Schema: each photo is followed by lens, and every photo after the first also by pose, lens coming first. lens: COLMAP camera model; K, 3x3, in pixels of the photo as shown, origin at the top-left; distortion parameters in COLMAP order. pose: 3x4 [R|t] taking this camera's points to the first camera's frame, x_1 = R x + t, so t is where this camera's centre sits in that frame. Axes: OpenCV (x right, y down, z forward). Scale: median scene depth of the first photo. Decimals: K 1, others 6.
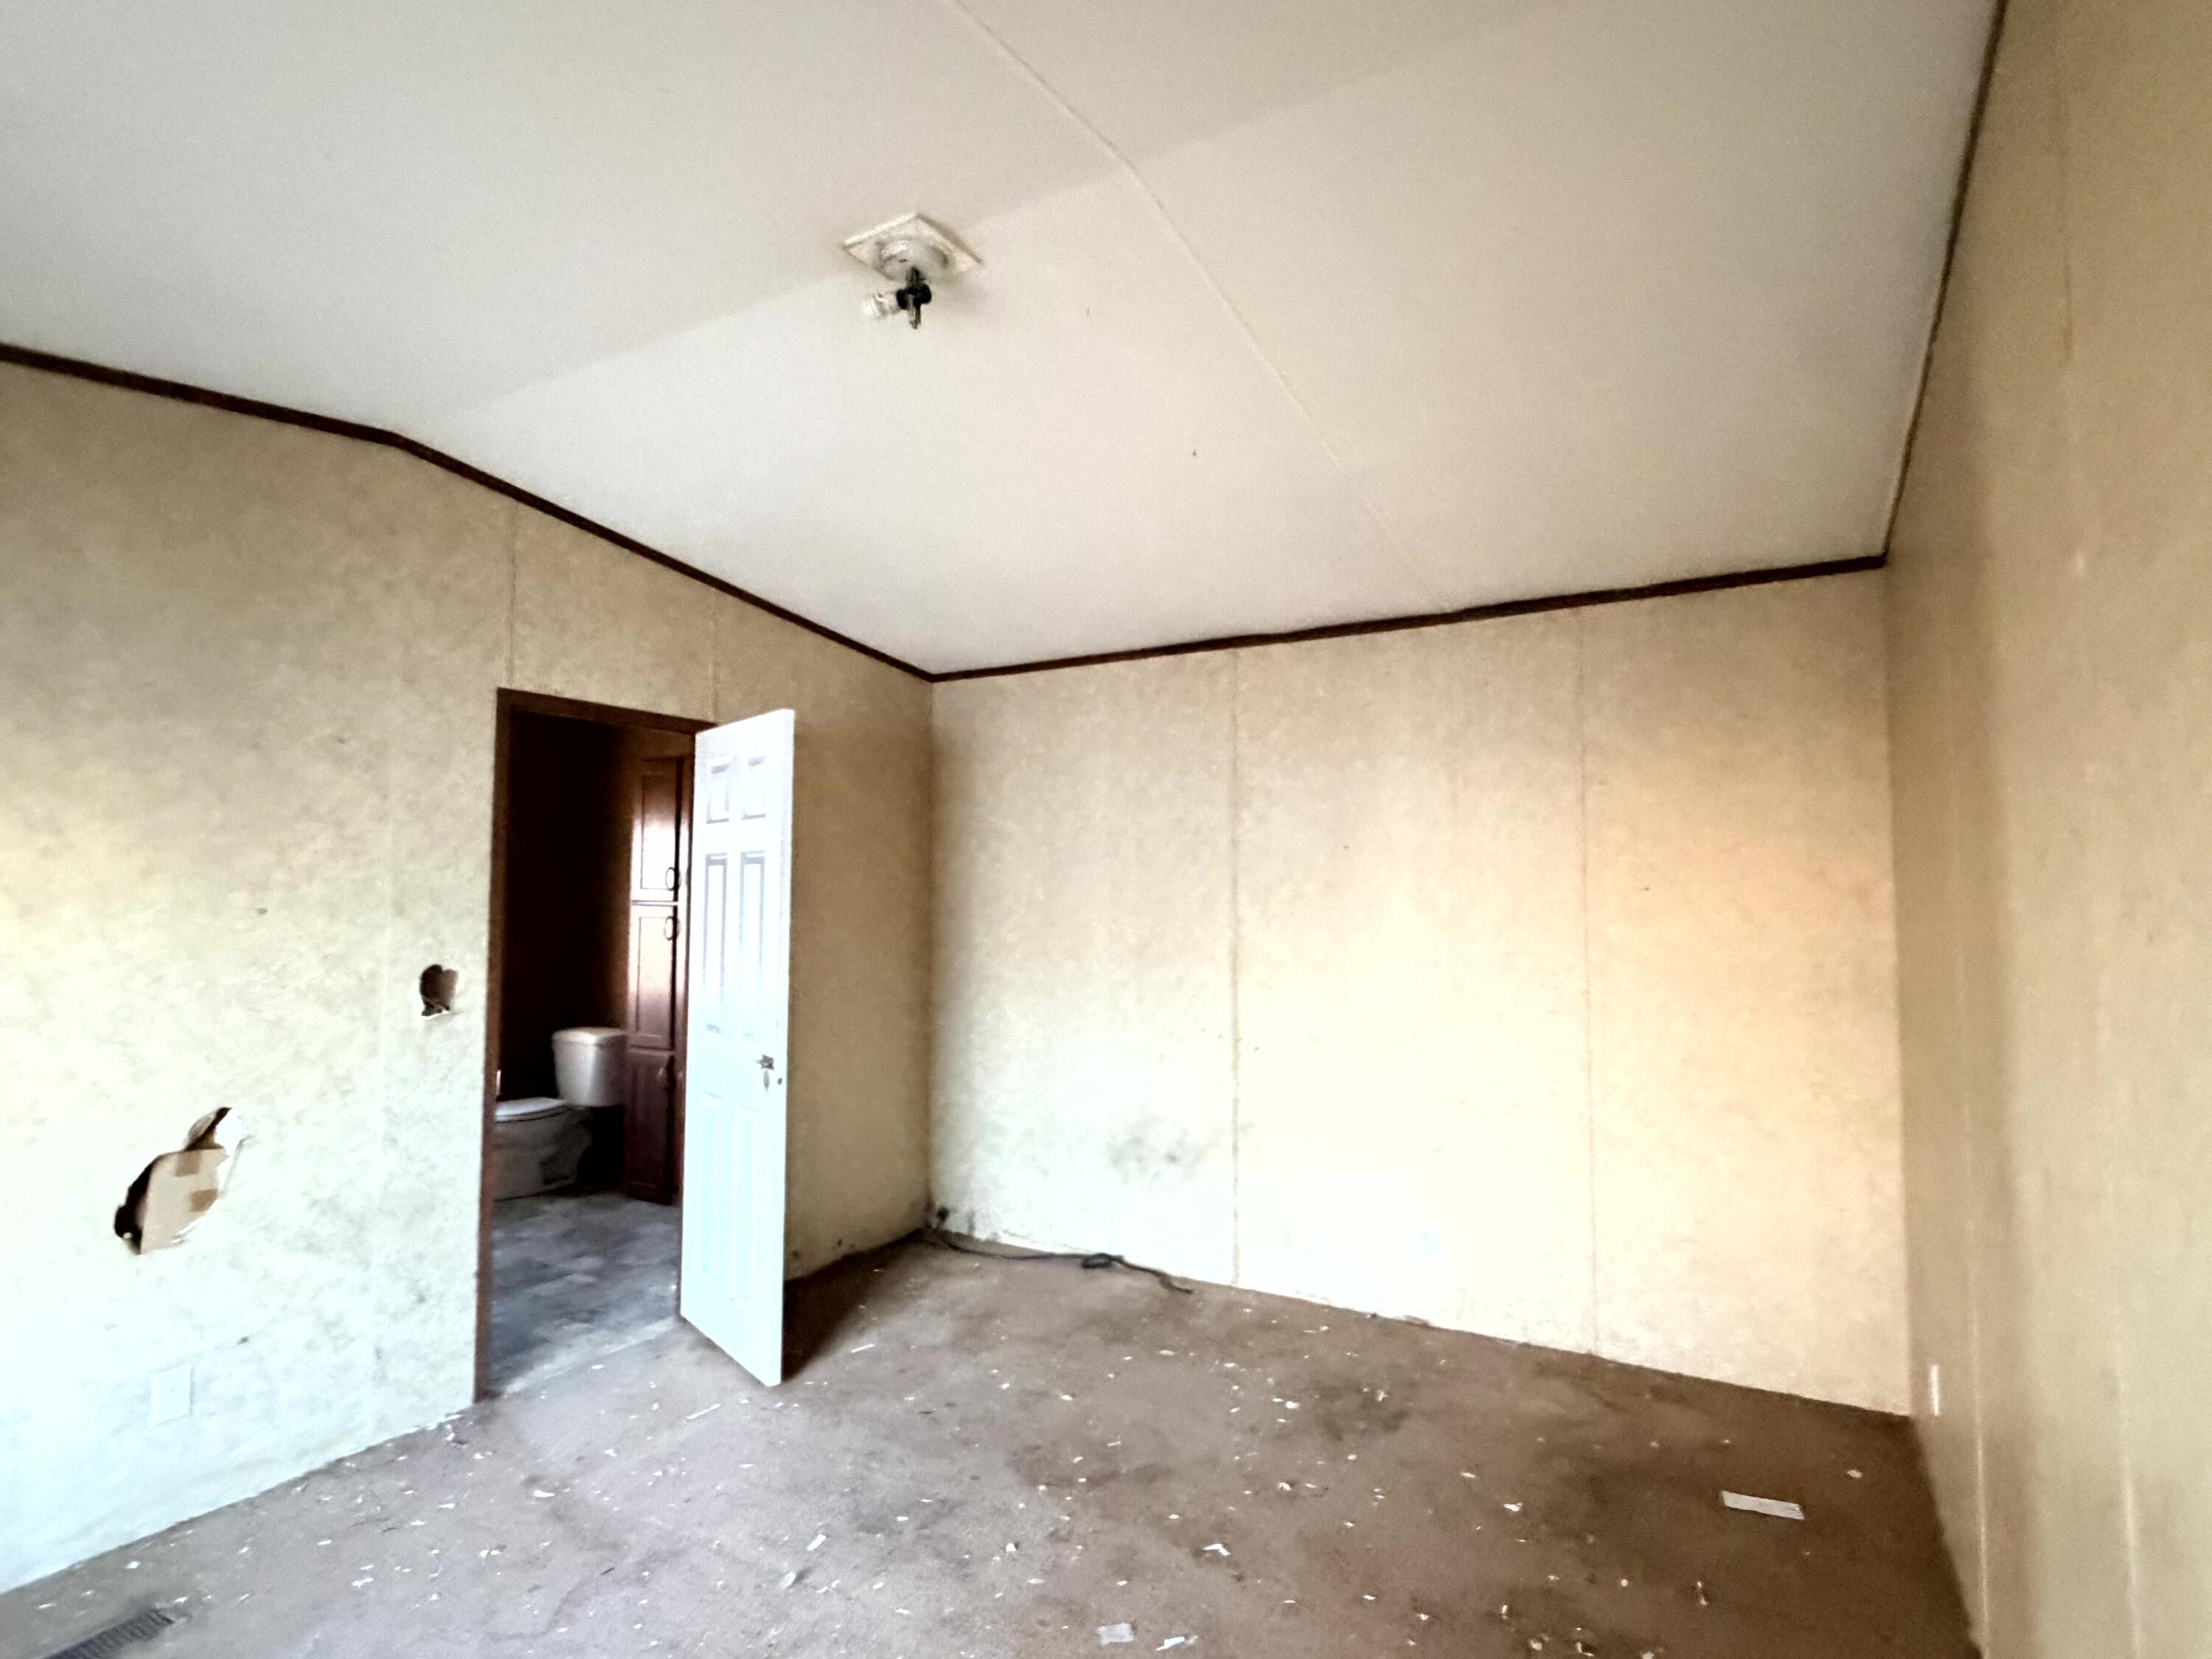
lens RADIAL K [[1114.1, 0, 1099.2], [0, 1114.1, 829.2], [0, 0, 1]] dist [0.000169, 0.000198]
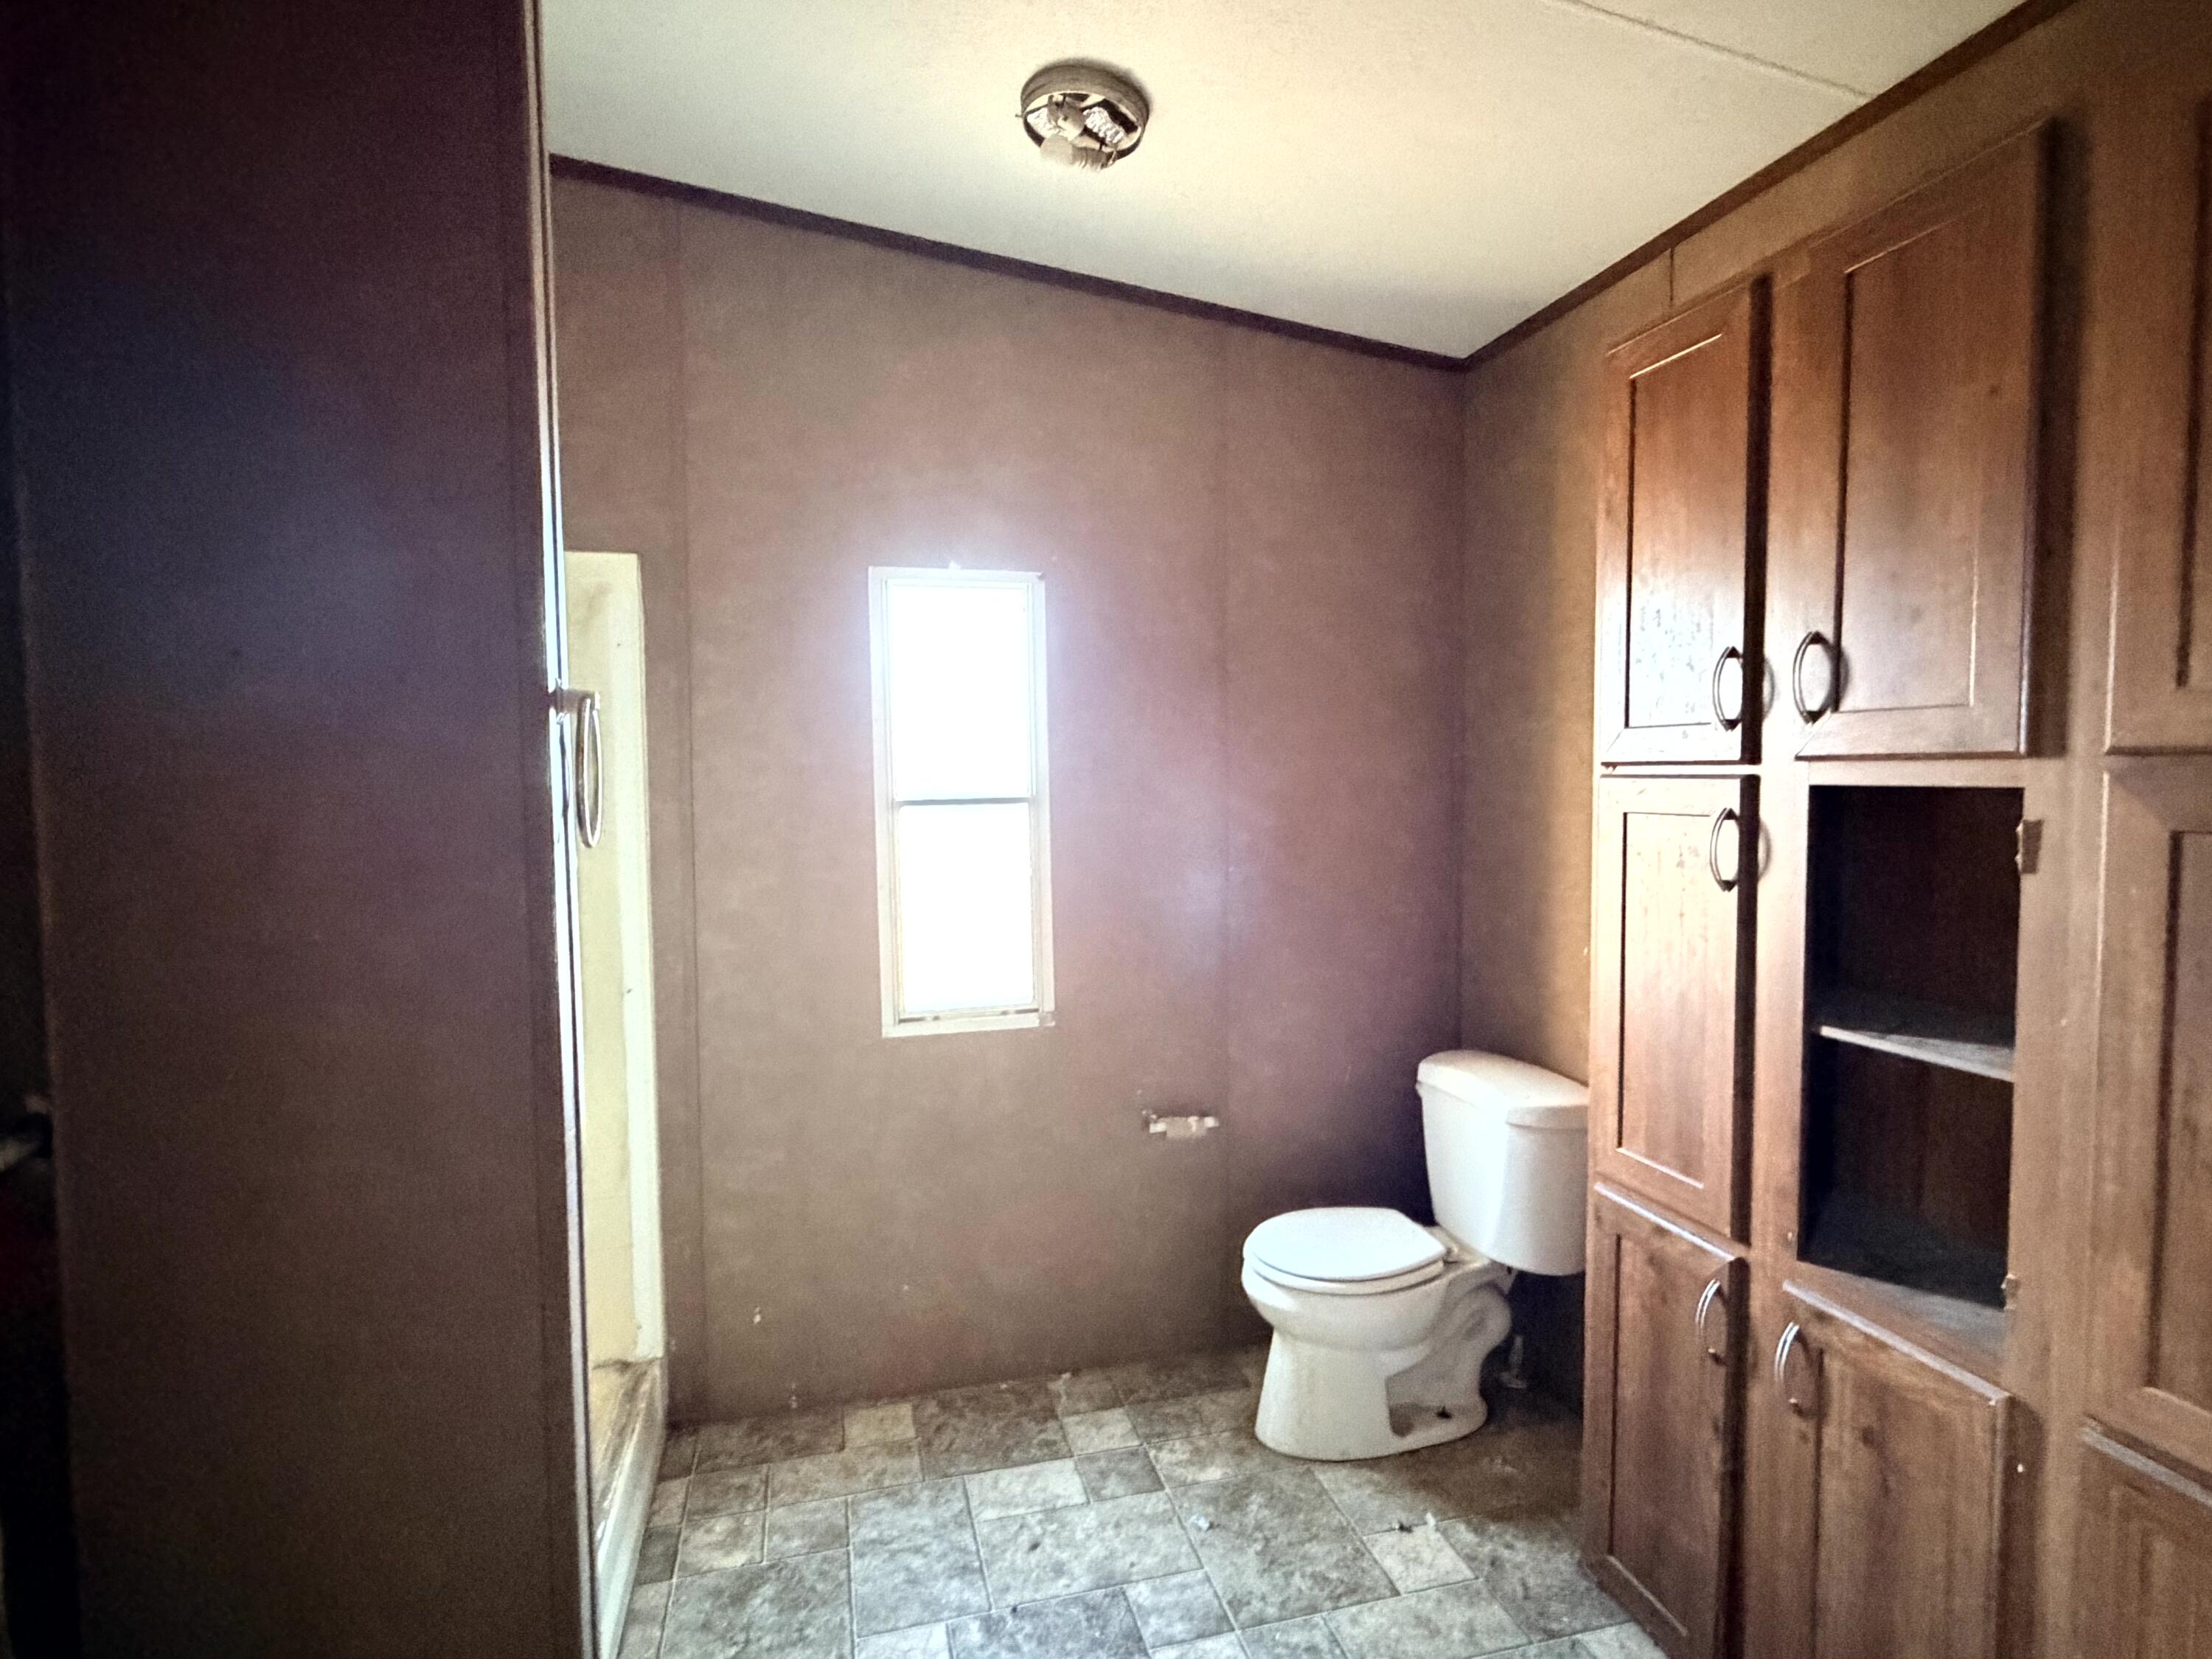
lens RADIAL K [[1114.1, 0, 1099.2], [0, 1114.1, 829.2], [0, 0, 1]] dist [0.000169, 0.000198]
pose [[0.701473, 0.029272, -0.712095, -0.286744], [0.054885, 0.993970, 0.094925, 0.044181], [0.710580, -0.105671, 0.695637, 0.658238]]
